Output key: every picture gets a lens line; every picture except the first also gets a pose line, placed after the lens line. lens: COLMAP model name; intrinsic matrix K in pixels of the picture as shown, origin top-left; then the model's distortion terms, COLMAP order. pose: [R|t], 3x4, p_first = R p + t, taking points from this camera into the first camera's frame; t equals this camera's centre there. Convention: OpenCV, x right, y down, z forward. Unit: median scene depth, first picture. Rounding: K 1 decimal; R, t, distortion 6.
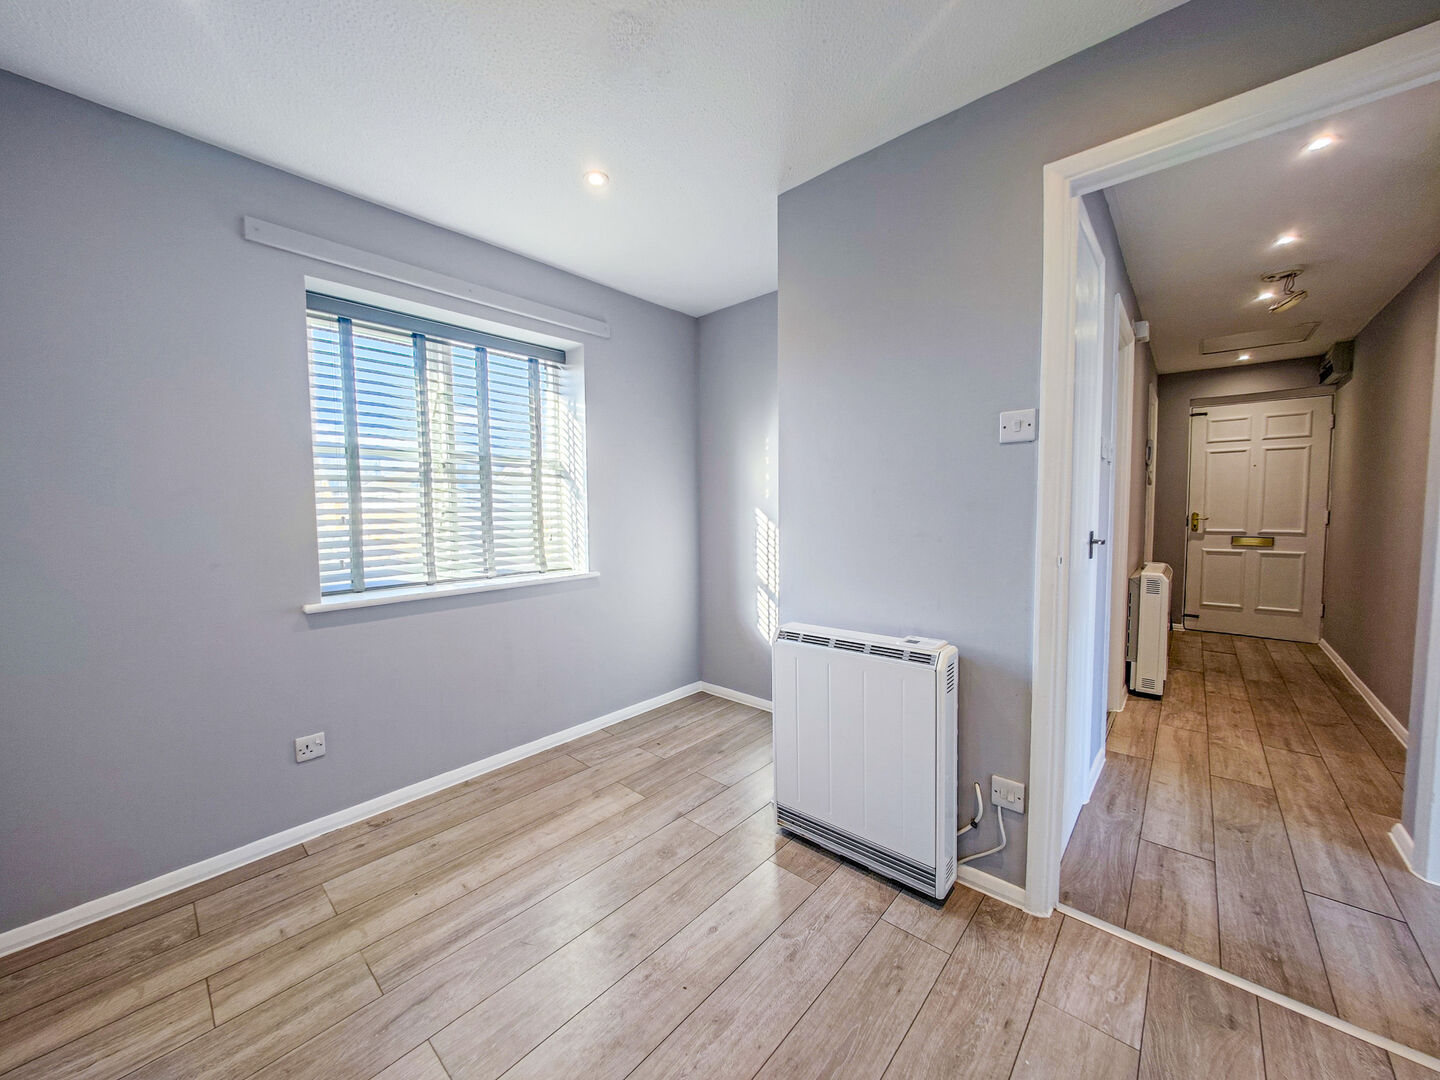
lens RADIAL K [[537.0, 0, 724.7], [0, 537.0, 542.9], [0, 0, 1]] dist [-0.008202, 0.000837]
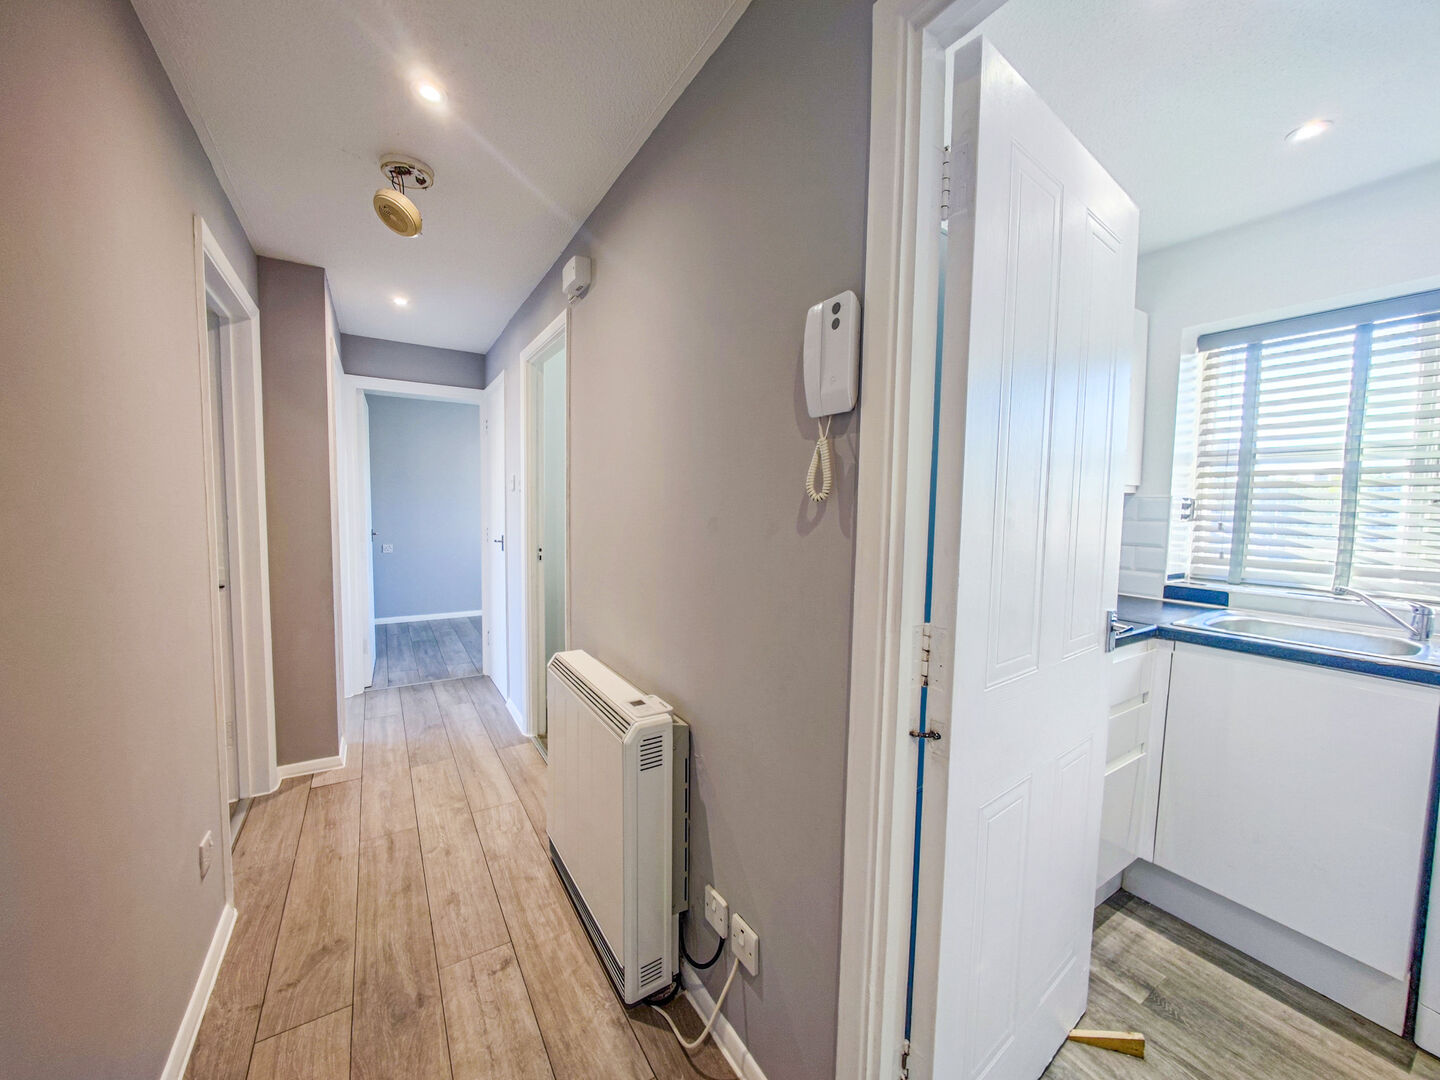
lens RADIAL K [[537.0, 0, 707.1], [0, 537.0, 541.1], [0, 0, 1]] dist [-0.008202, 0.000837]
pose [[-0.291244, 0.073945, -0.953787, 0.860593], [-0.072129, 0.992473, 0.098970, -0.091568], [0.953926, 0.097620, -0.283718, 0.851709]]
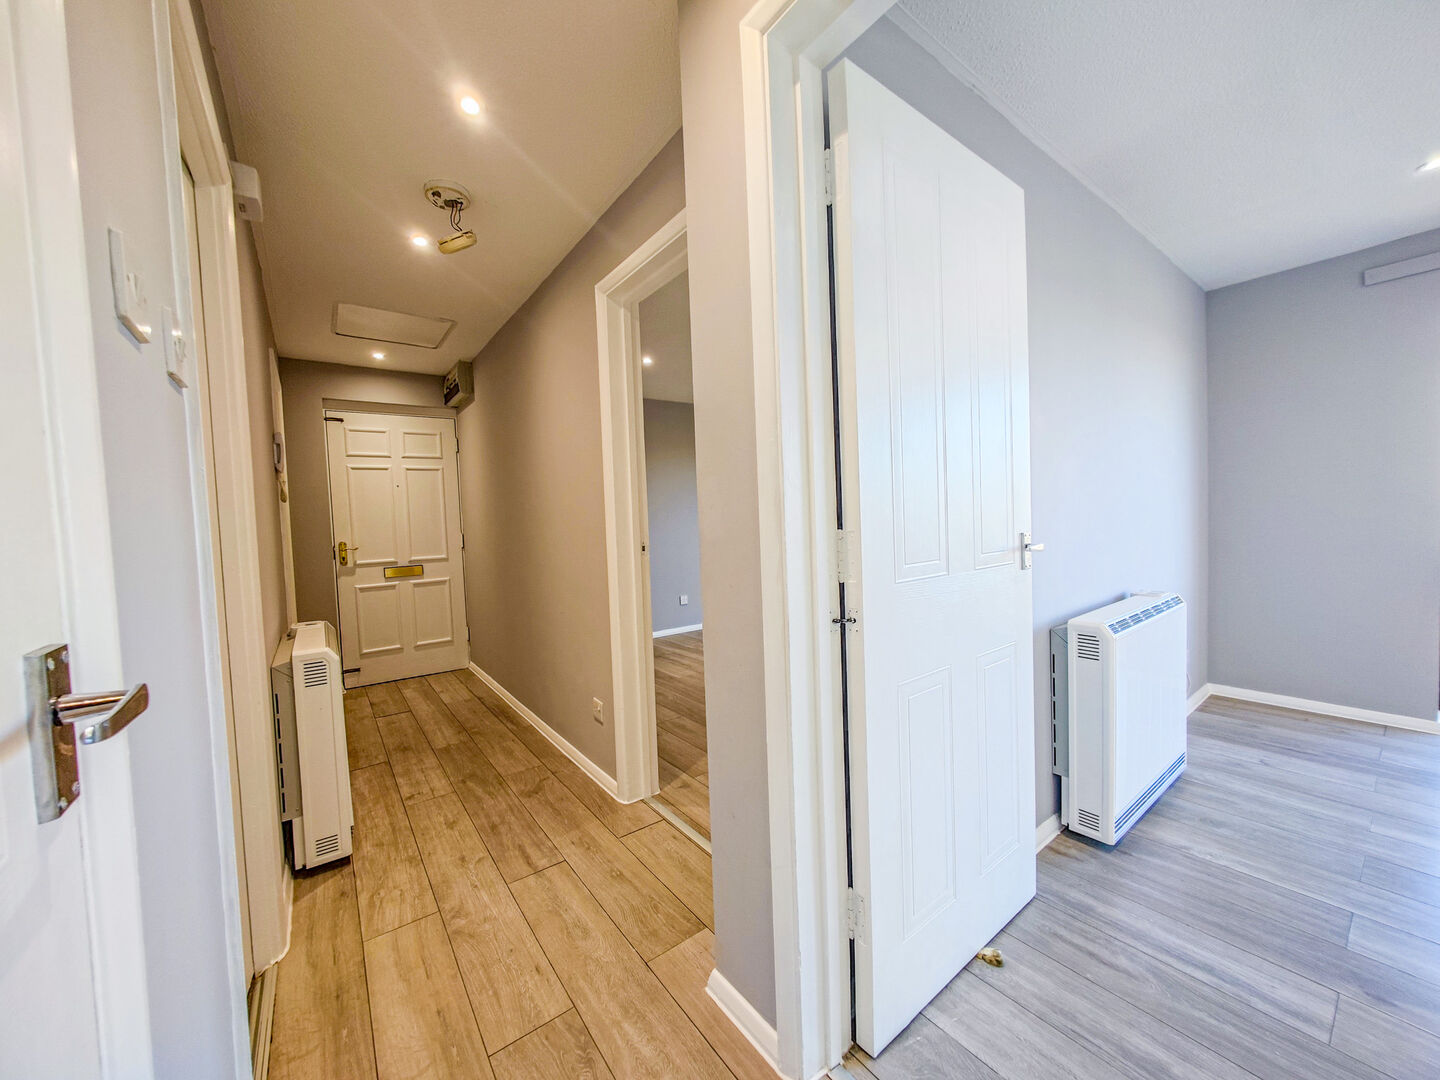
lens RADIAL K [[537.0, 0, 697.9], [0, 537.0, 539.5], [0, 0, 1]] dist [-0.008202, 0.000837]
pose [[0.229055, -0.034340, 0.972808, 0.227966], [0.100975, 0.994824, 0.011342, -0.015435], [-0.968162, 0.095631, 0.231337, 0.303103]]
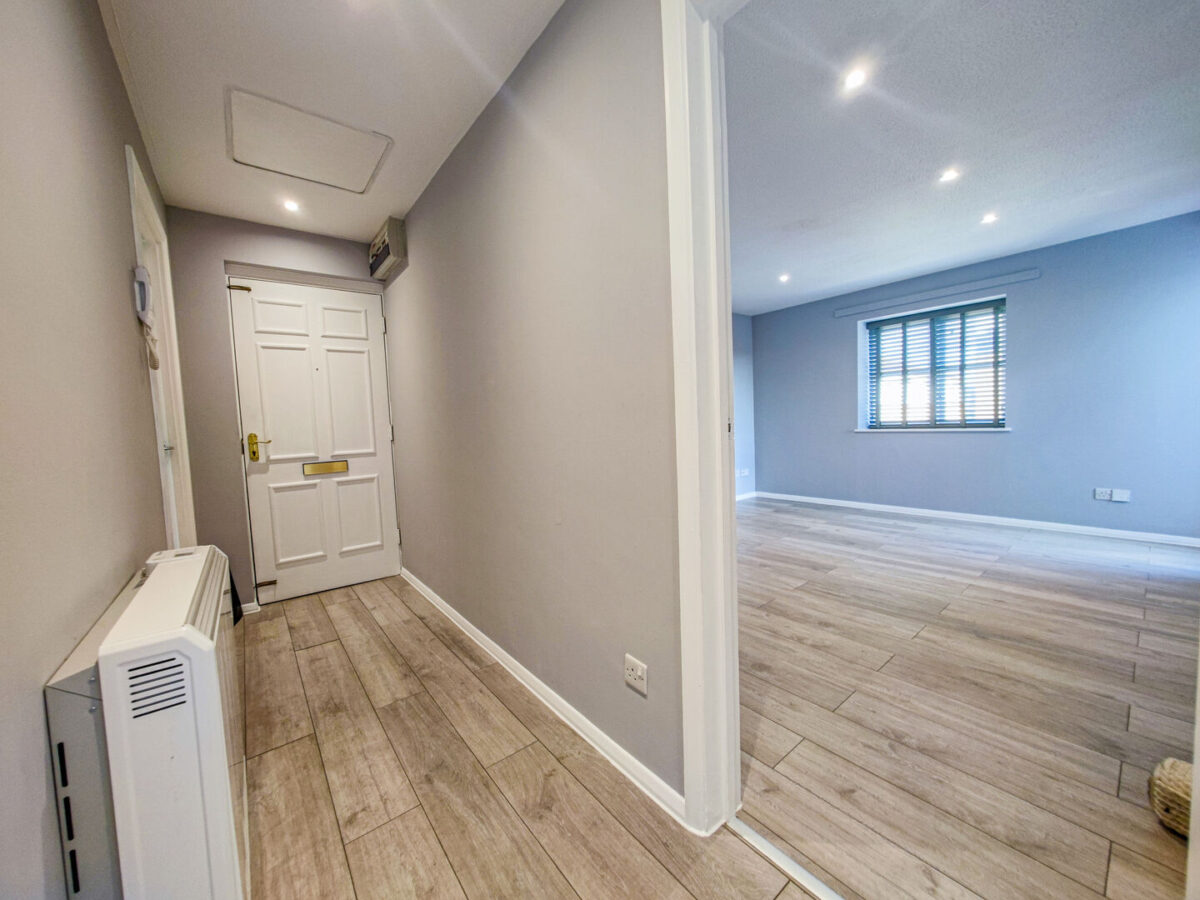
lens RADIAL K [[447.5, 0, 582.8], [0, 447.5, 452.2], [0, 0, 1]] dist [-0.008202, 0.000837]
pose [[0.198558, -0.059984, 0.978252, 0.412641], [0.102856, 0.993889, 0.040066, -0.012295], [-0.974677, 0.092664, 0.203515, 0.480626]]
